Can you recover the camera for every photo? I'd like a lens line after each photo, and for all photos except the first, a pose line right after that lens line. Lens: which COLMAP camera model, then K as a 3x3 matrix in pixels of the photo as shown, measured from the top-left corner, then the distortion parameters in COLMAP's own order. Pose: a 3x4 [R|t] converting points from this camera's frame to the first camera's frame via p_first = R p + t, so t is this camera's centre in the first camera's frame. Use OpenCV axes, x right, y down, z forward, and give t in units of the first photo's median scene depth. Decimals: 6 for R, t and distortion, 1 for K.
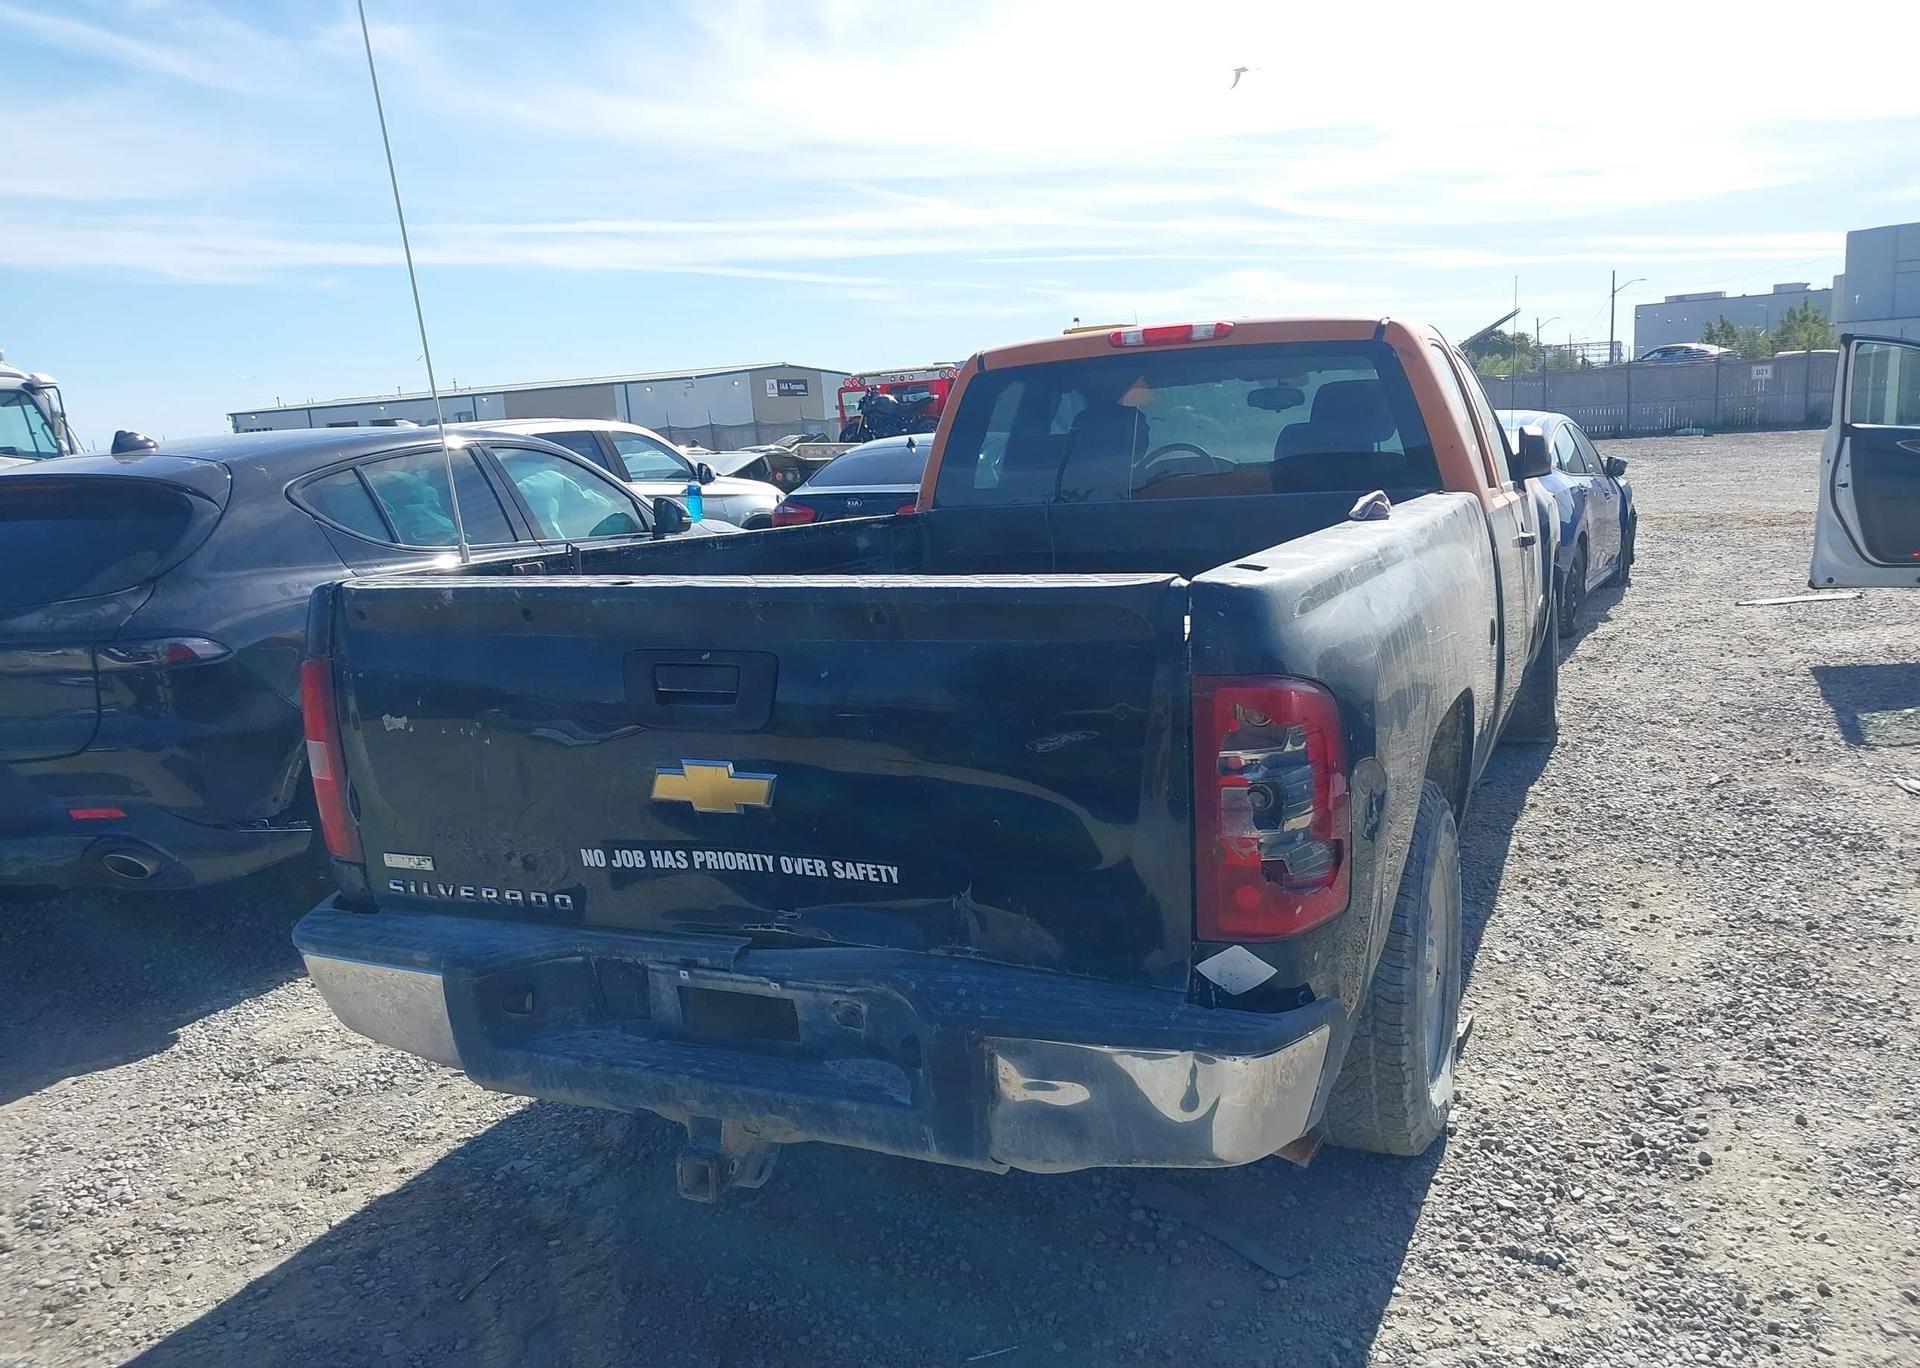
lens RADIAL K [[1491.2, 0, 999.9], [0, 1491.2, 732.9], [0, 0, 1]] dist [0.009385, -0.011078]
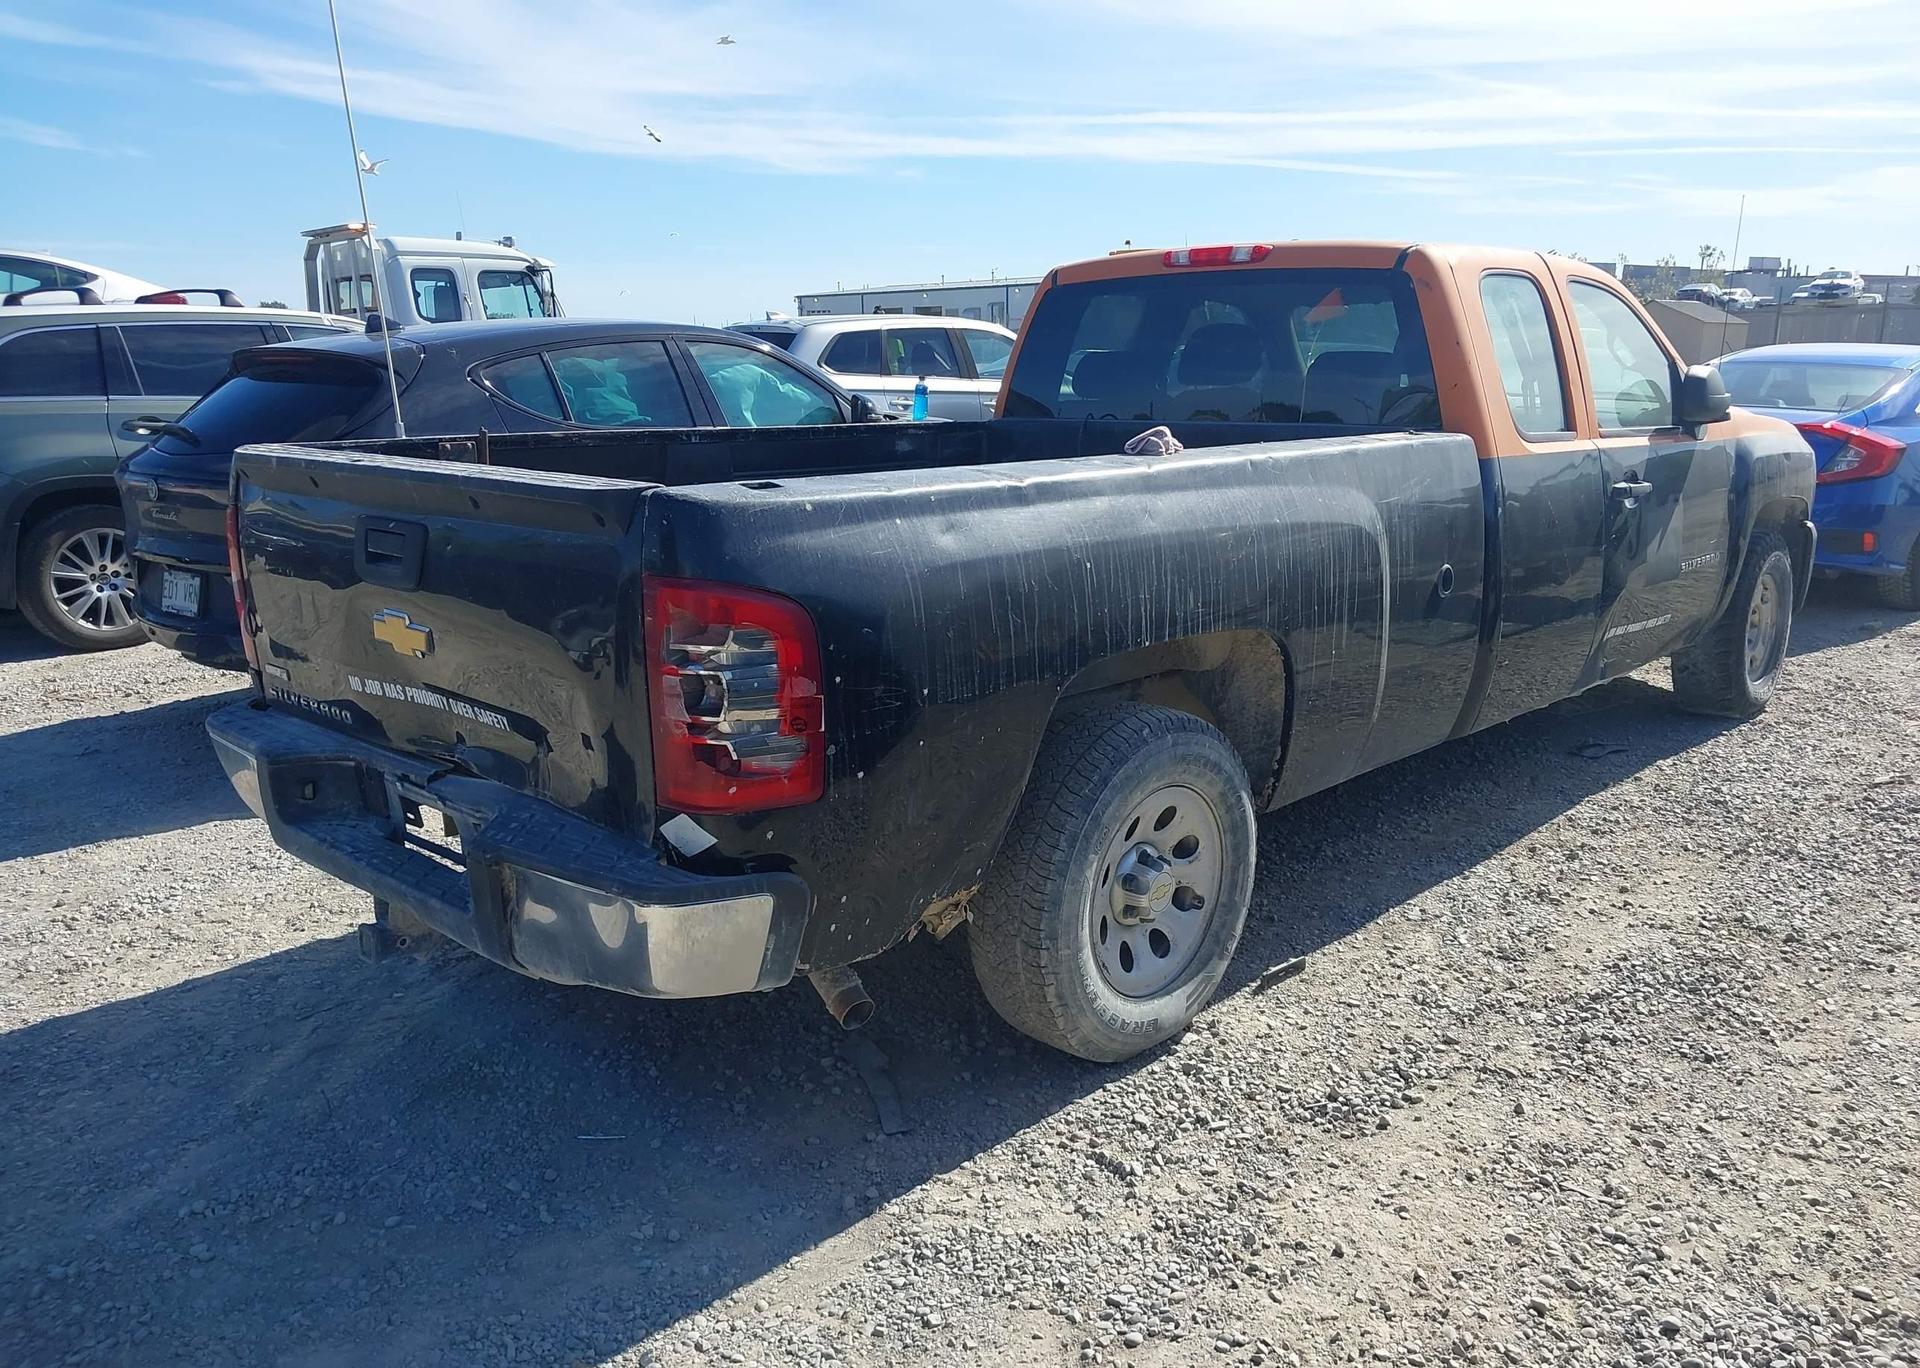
lens RADIAL K [[1491.2, 0, 999.9], [0, 1491.2, 732.9], [0, 0, 1]] dist [0.009385, -0.011078]
pose [[0.942784, 0.123616, -0.309640, 0.361783], [-0.103655, 0.991377, 0.080176, -0.017883], [0.316881, -0.043493, 0.947467, -0.006580]]
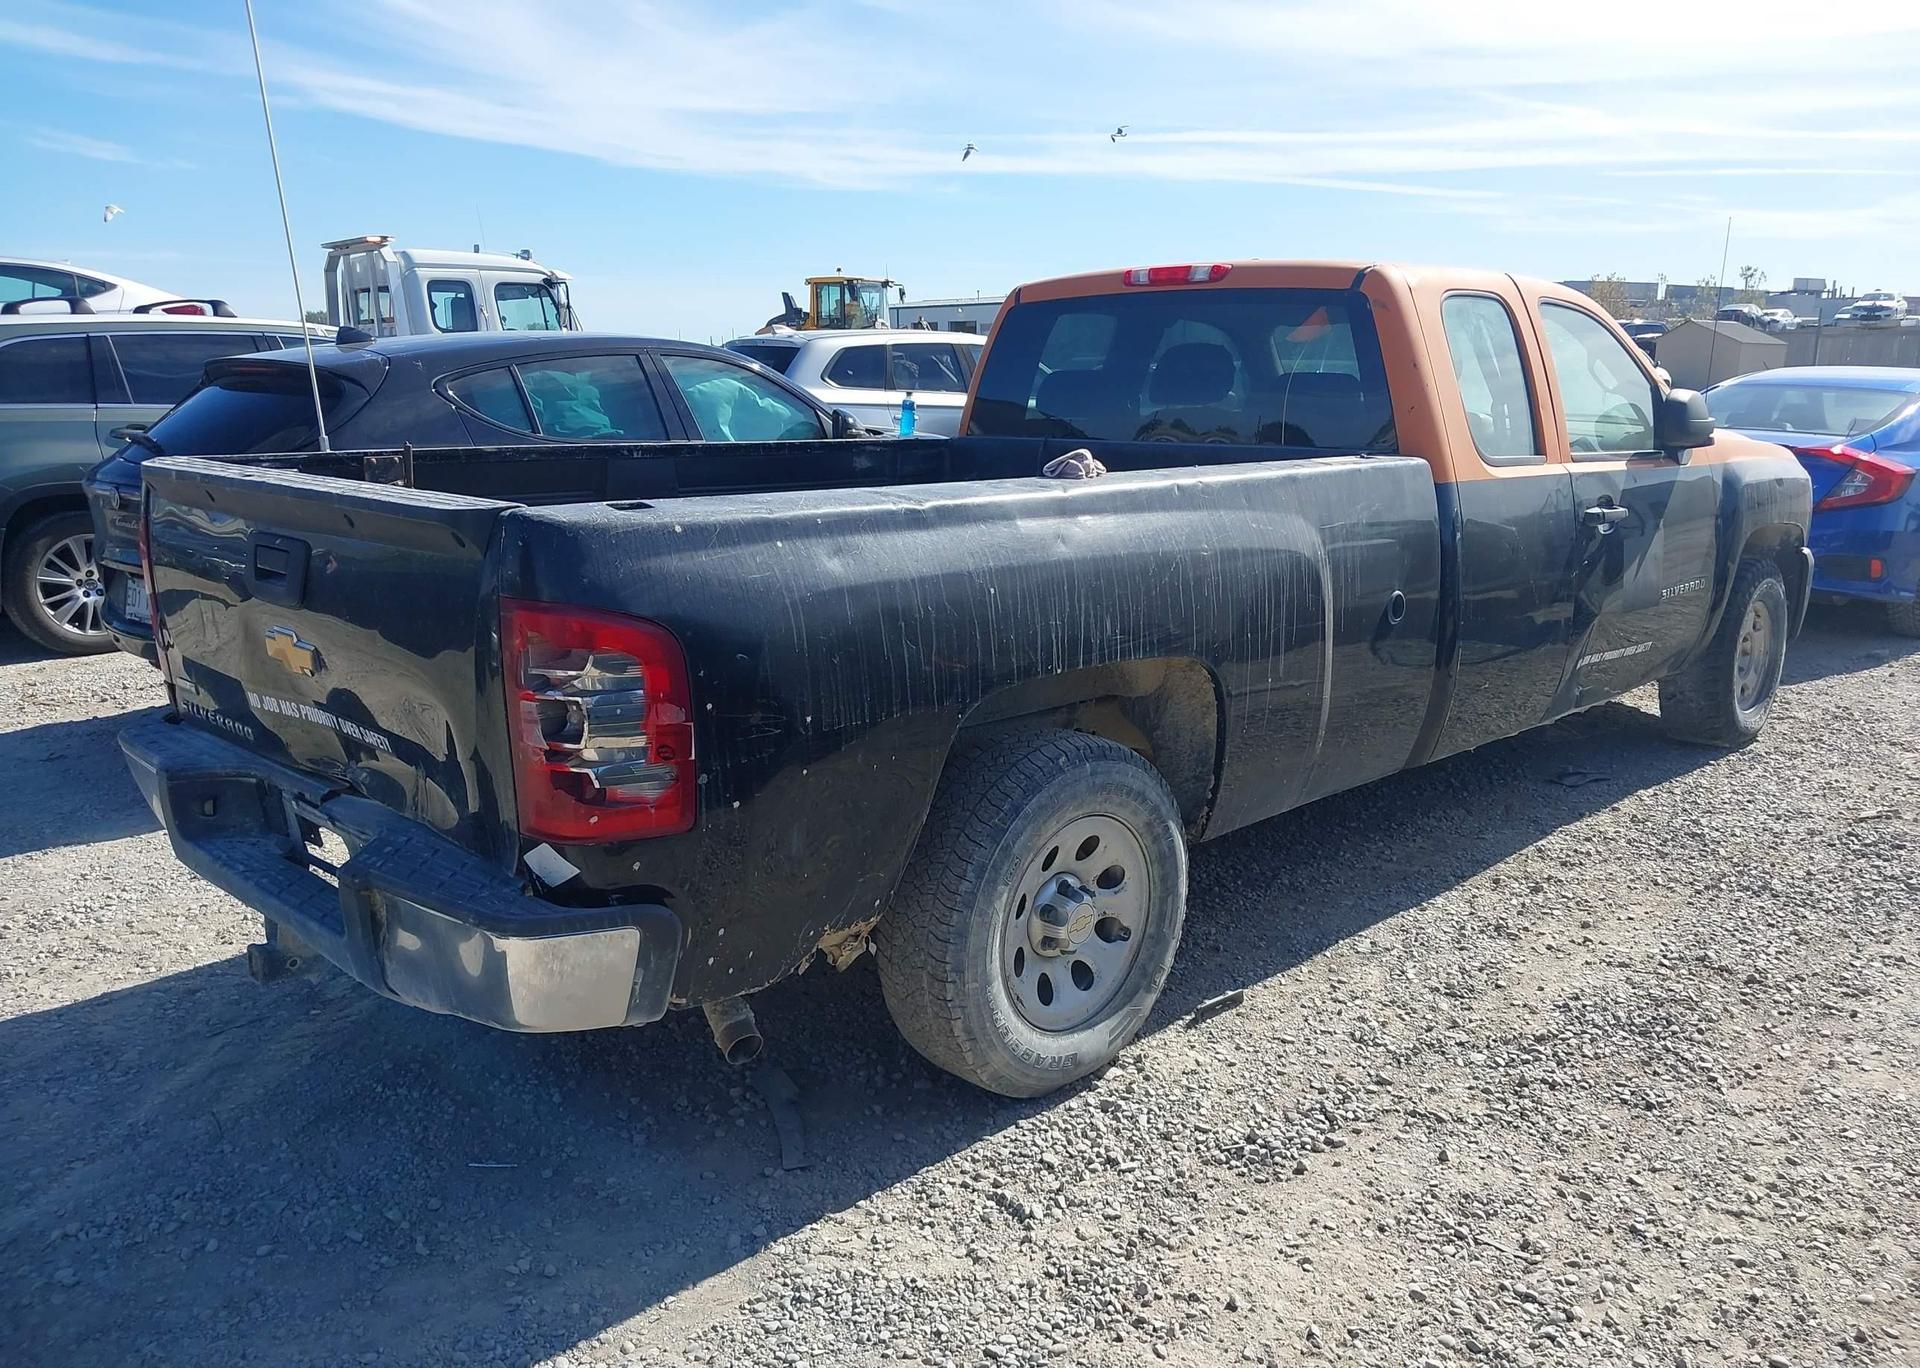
lens RADIAL K [[1483.0, 0, 995.0], [0, 1483.0, 721.7], [0, 0, 1]] dist [-0.001359, 0.004057]
pose [[0.932318, 0.133750, -0.335998, 0.407726], [-0.117181, 0.990696, 0.069214, -0.030530], [0.342129, -0.025157, 0.939316, 0.030307]]
